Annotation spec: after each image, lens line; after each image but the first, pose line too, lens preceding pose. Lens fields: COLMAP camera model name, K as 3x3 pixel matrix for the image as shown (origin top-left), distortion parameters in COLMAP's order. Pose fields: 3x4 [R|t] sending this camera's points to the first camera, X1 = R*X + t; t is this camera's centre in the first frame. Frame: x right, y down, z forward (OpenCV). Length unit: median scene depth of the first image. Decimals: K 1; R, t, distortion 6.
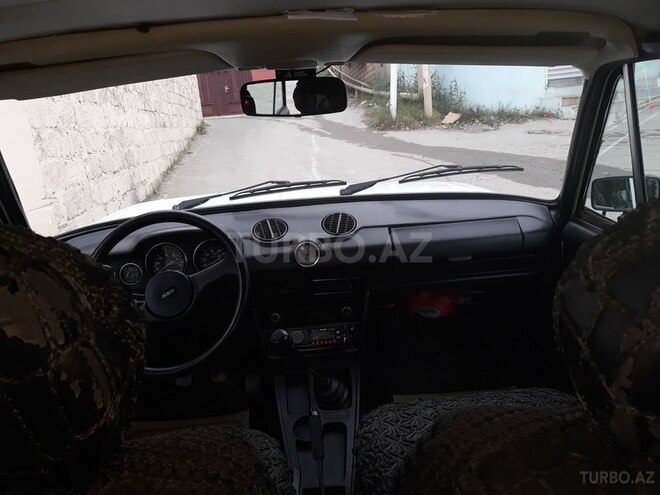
lens RADIAL K [[557.6, 0, 330.0], [0, 557.6, 247.5], [0, 0, 1]] dist [-0.014287, -0.008218]
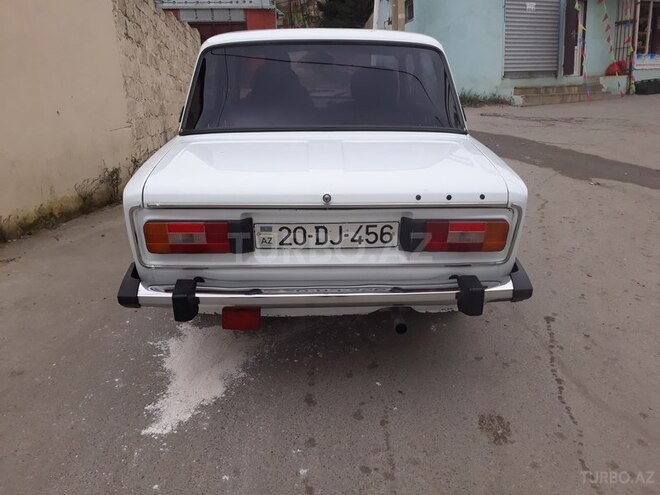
lens RADIAL K [[557.6, 0, 330.0], [0, 557.6, 247.5], [0, 0, 1]] dist [-0.014287, -0.008218]
pose [[0.998401, 0.048024, 0.029826, 0.008514], [-0.048788, 0.998485, 0.025431, 0.058637], [-0.028559, -0.026846, 0.999232, -0.177618]]
